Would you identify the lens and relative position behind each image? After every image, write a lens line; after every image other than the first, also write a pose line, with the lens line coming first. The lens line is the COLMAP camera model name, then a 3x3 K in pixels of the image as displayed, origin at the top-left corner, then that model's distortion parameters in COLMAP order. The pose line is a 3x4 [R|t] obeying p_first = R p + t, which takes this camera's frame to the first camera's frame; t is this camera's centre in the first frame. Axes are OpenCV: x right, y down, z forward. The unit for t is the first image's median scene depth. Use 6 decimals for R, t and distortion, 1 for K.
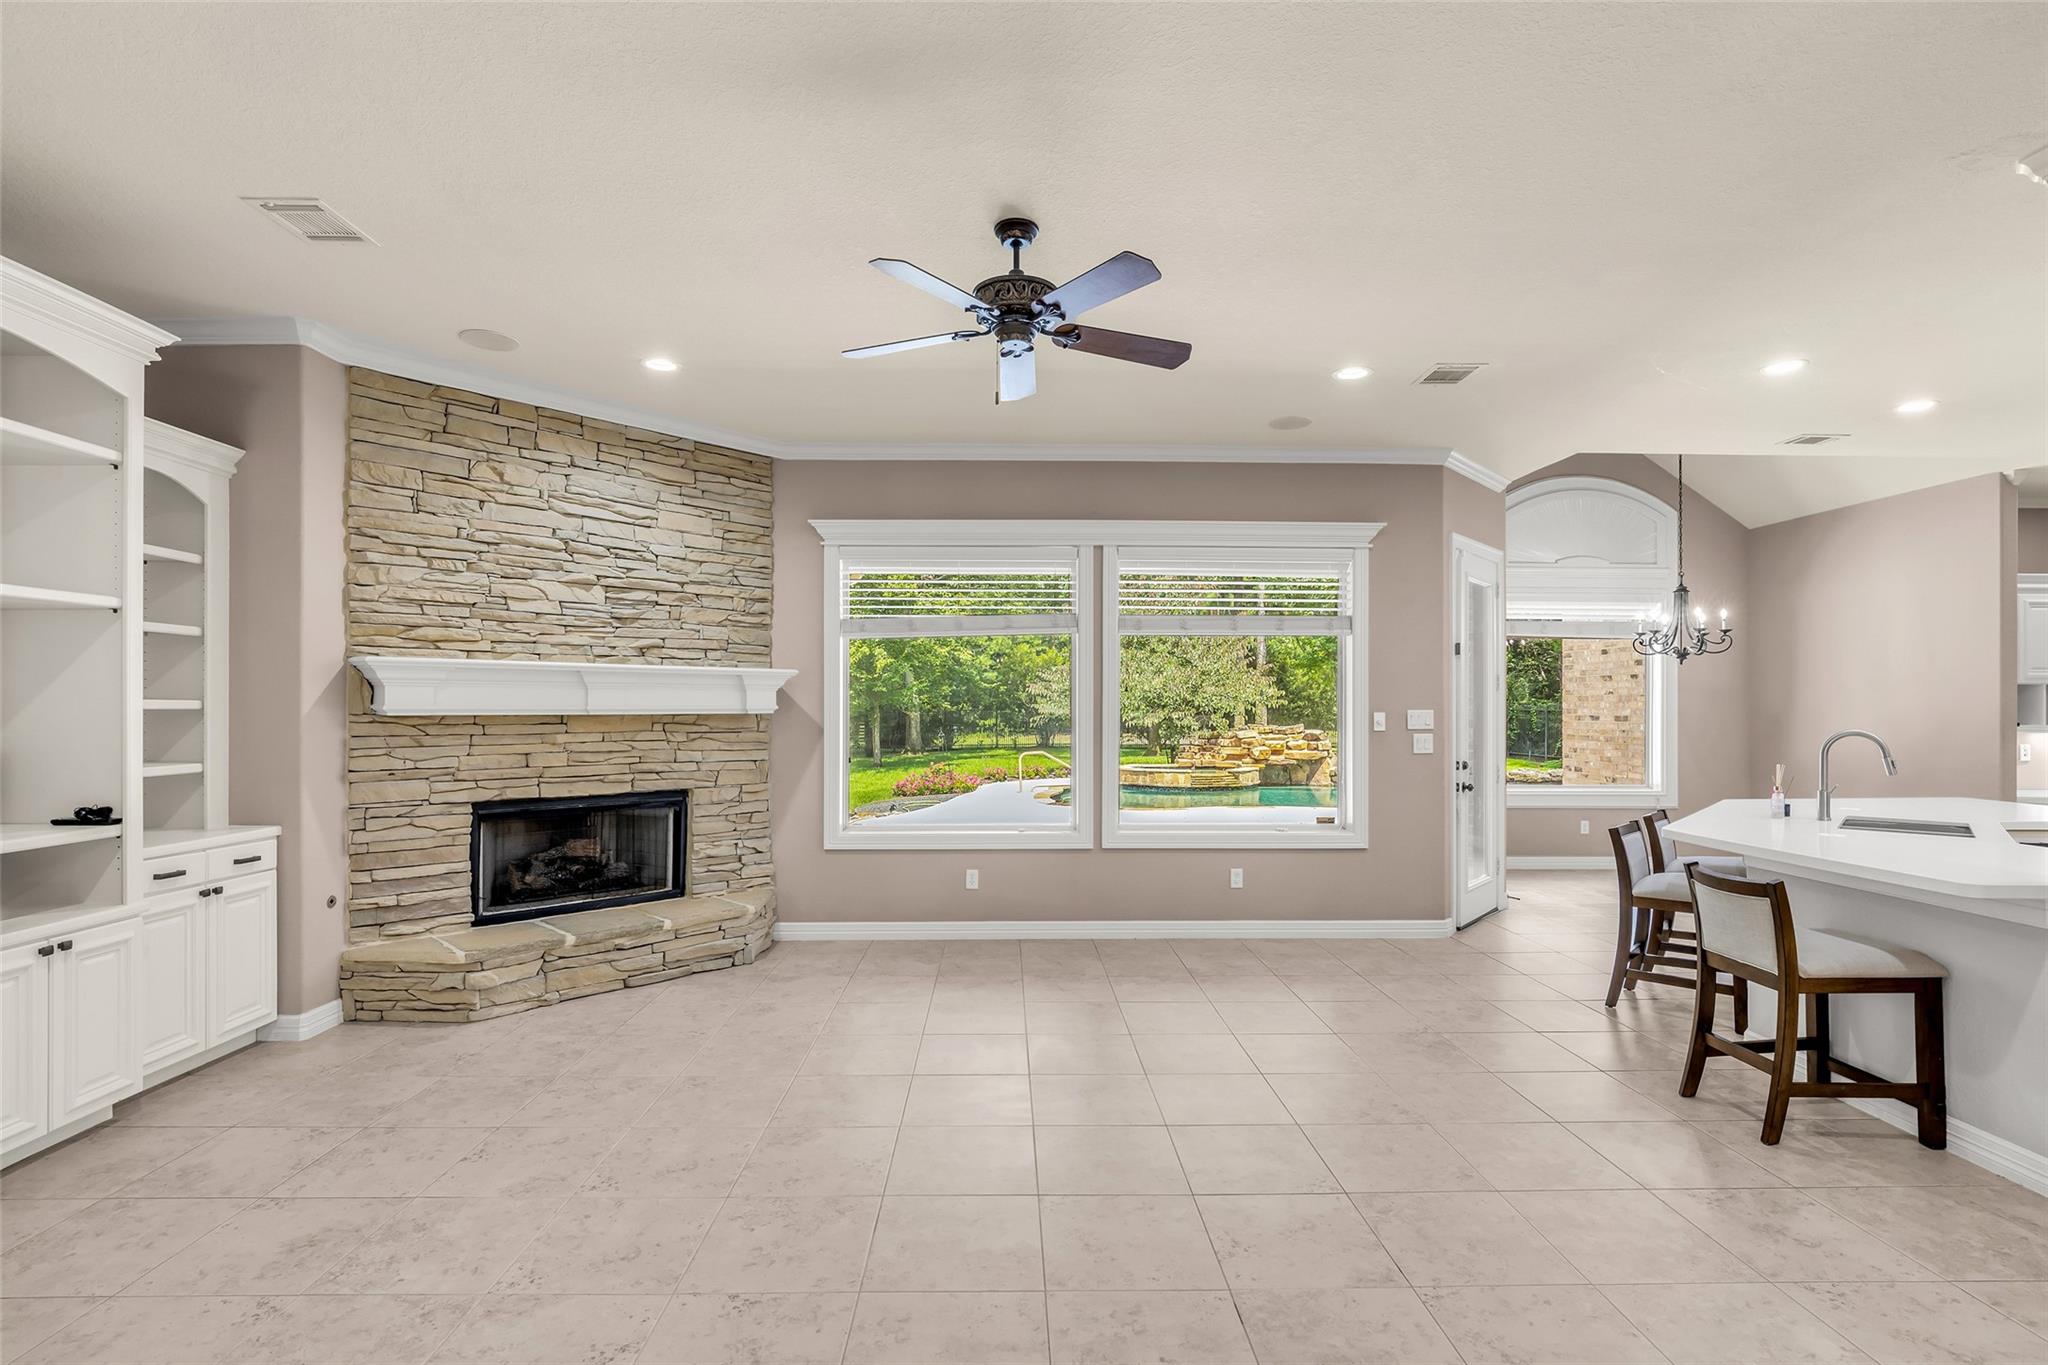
lens RADIAL K [[936.9, 0, 1016.0], [0, 936.9, 701.8], [0, 0, 1]] dist [-0.015016, 0.003669]
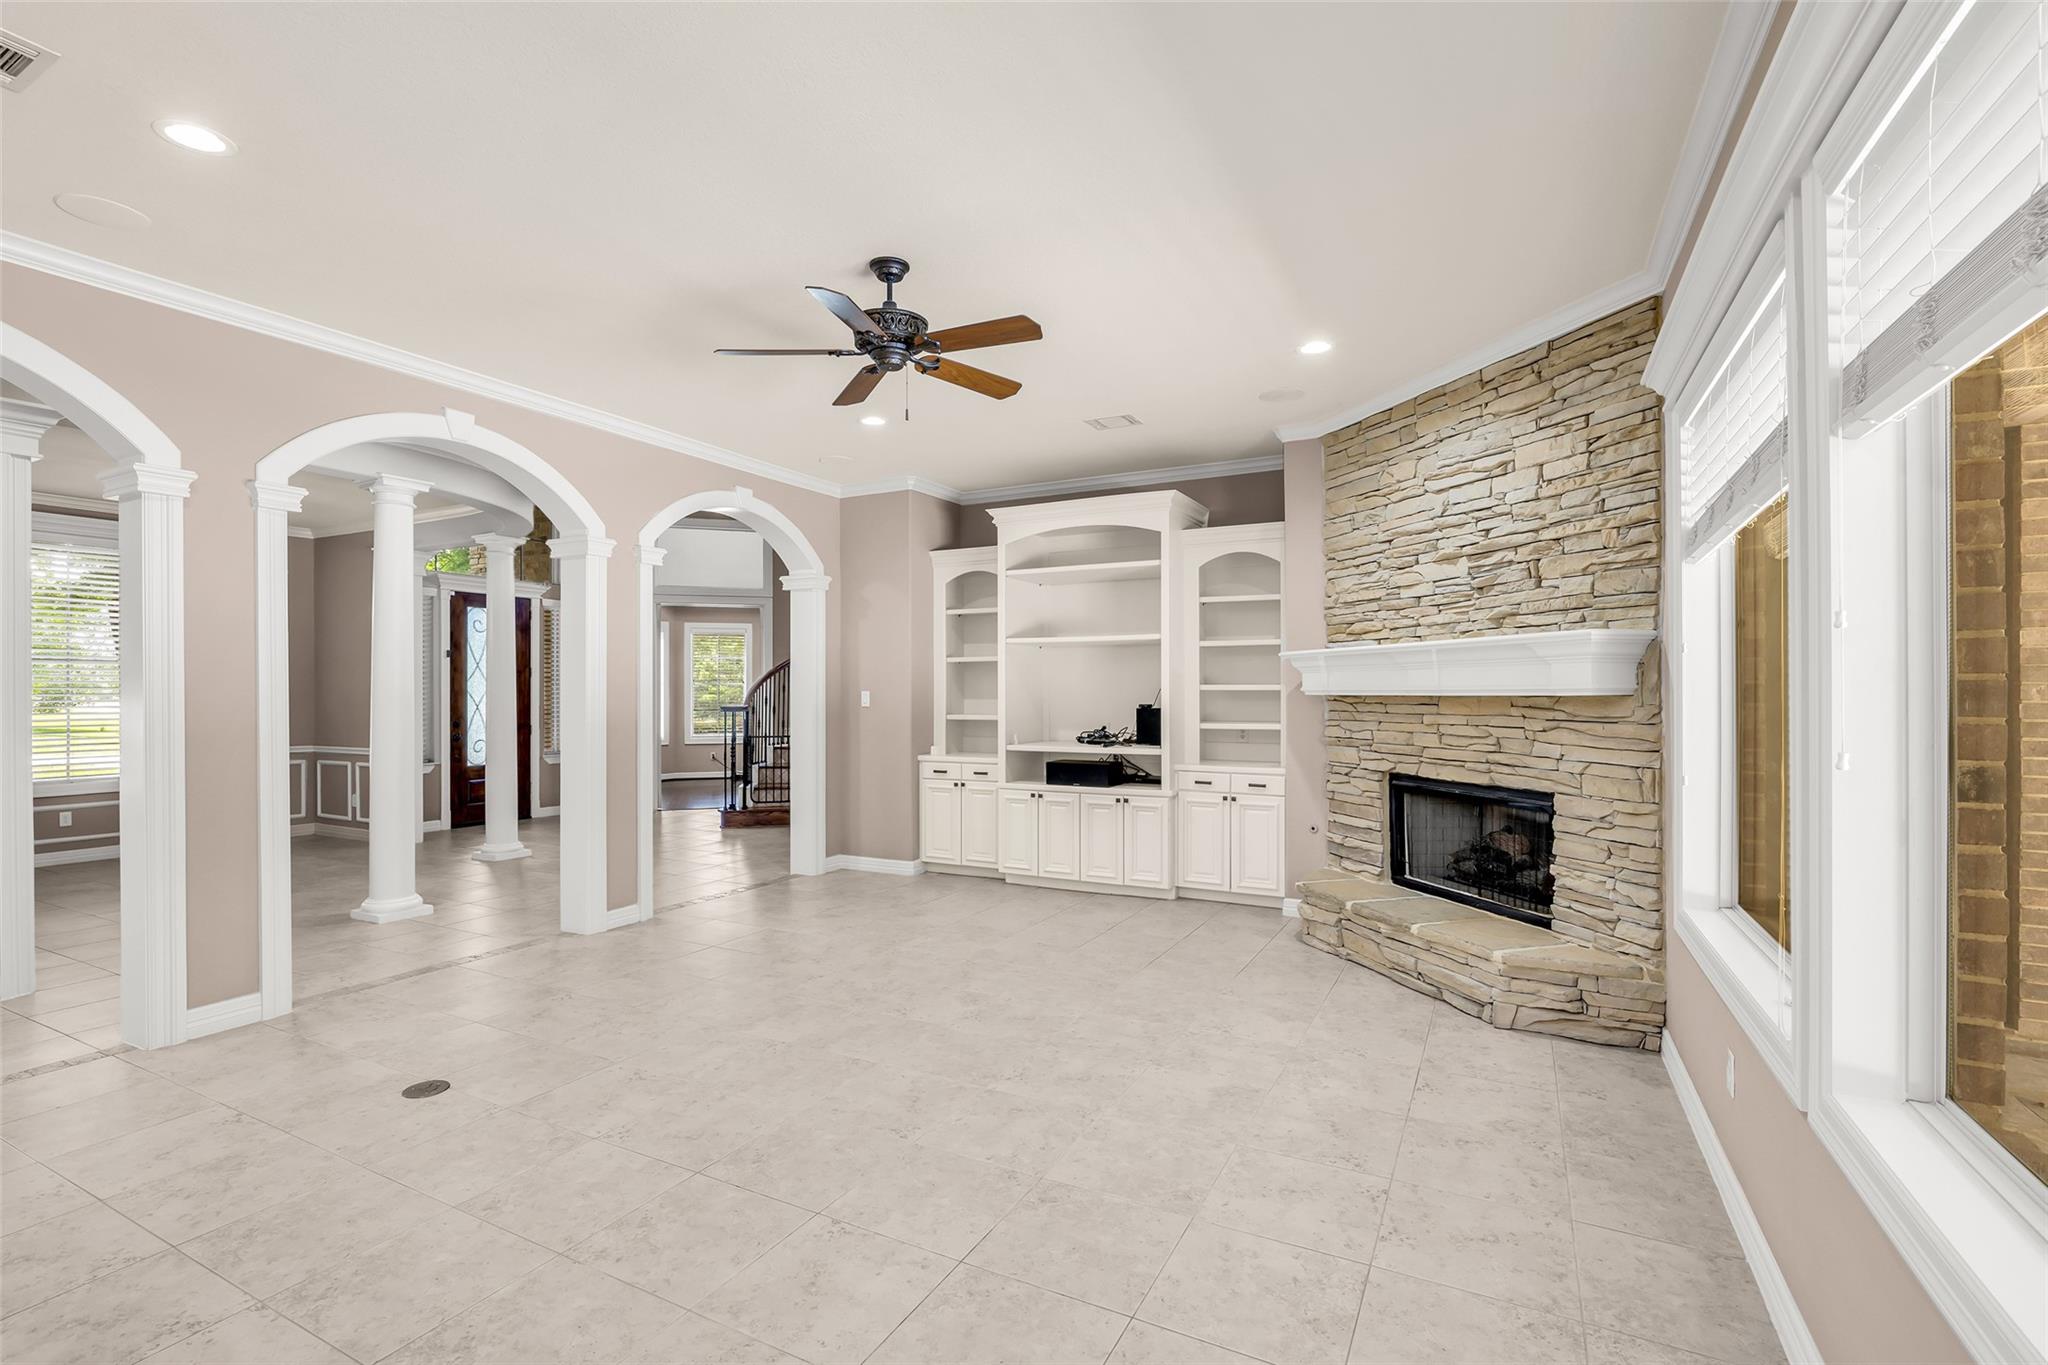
lens RADIAL K [[936.9, 0, 1018.6], [0, 936.9, 684.7], [0, 0, 1]] dist [-0.015016, 0.003669]
pose [[-0.475433, -0.008962, -0.879706, 0.565663], [0.004283, 0.999913, -0.012501, 0.012297], [0.879741, -0.009711, -0.475354, 1.029364]]
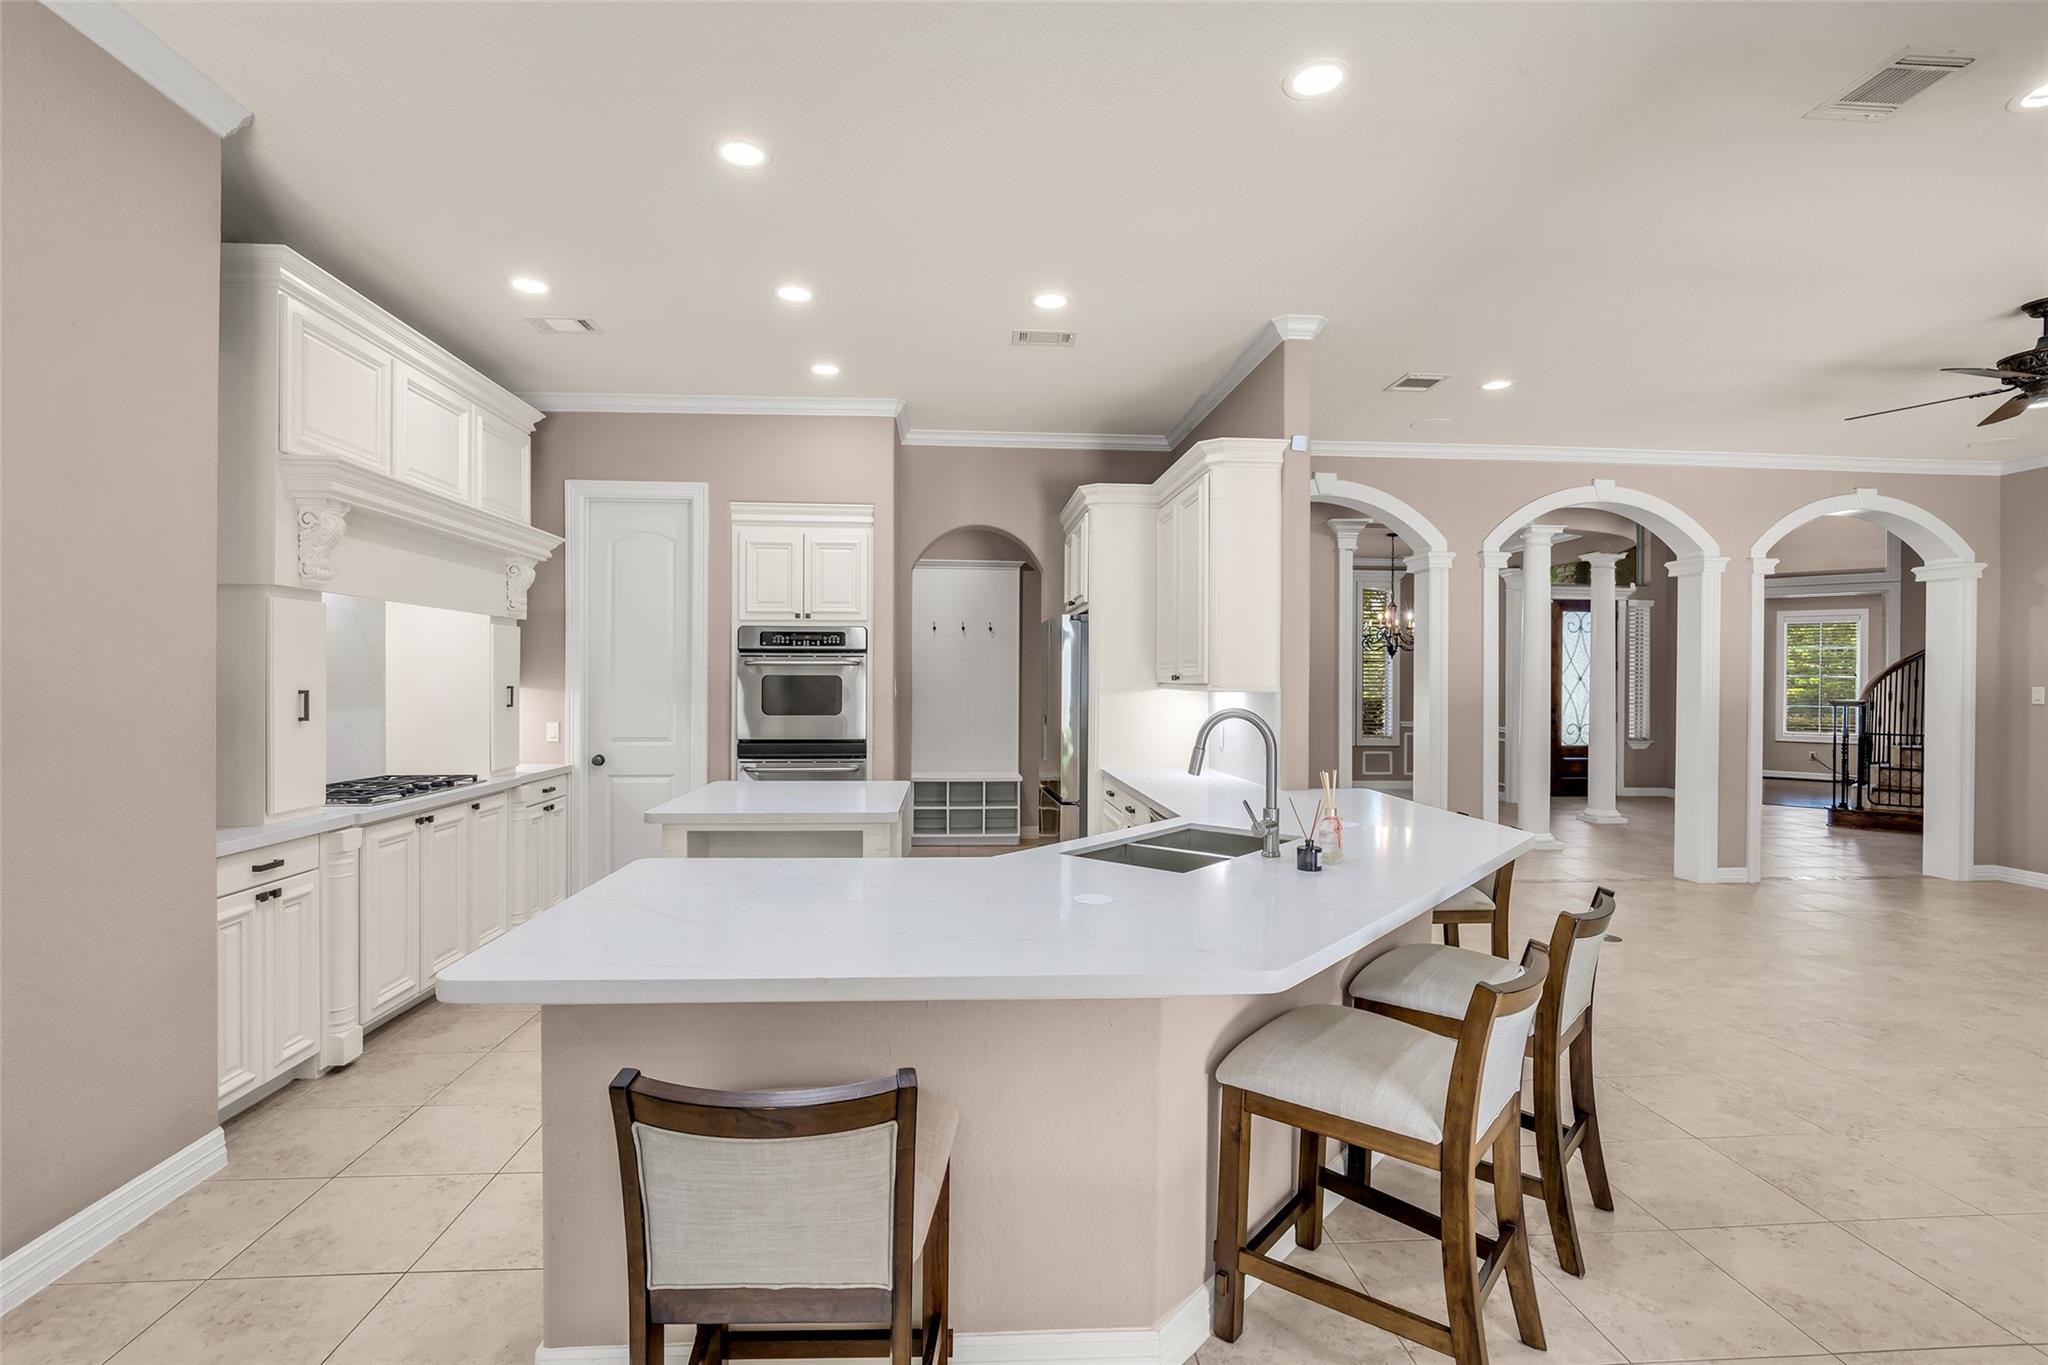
lens RADIAL K [[936.9, 0, 1021.3], [0, 936.9, 683.1], [0, 0, 1]] dist [-0.015016, 0.003669]
pose [[-0.998038, -0.011299, -0.061588, 0.881705], [-0.011258, 0.999936, -0.001023, 0.015323], [0.061596, -0.000328, -0.998101, 1.319027]]
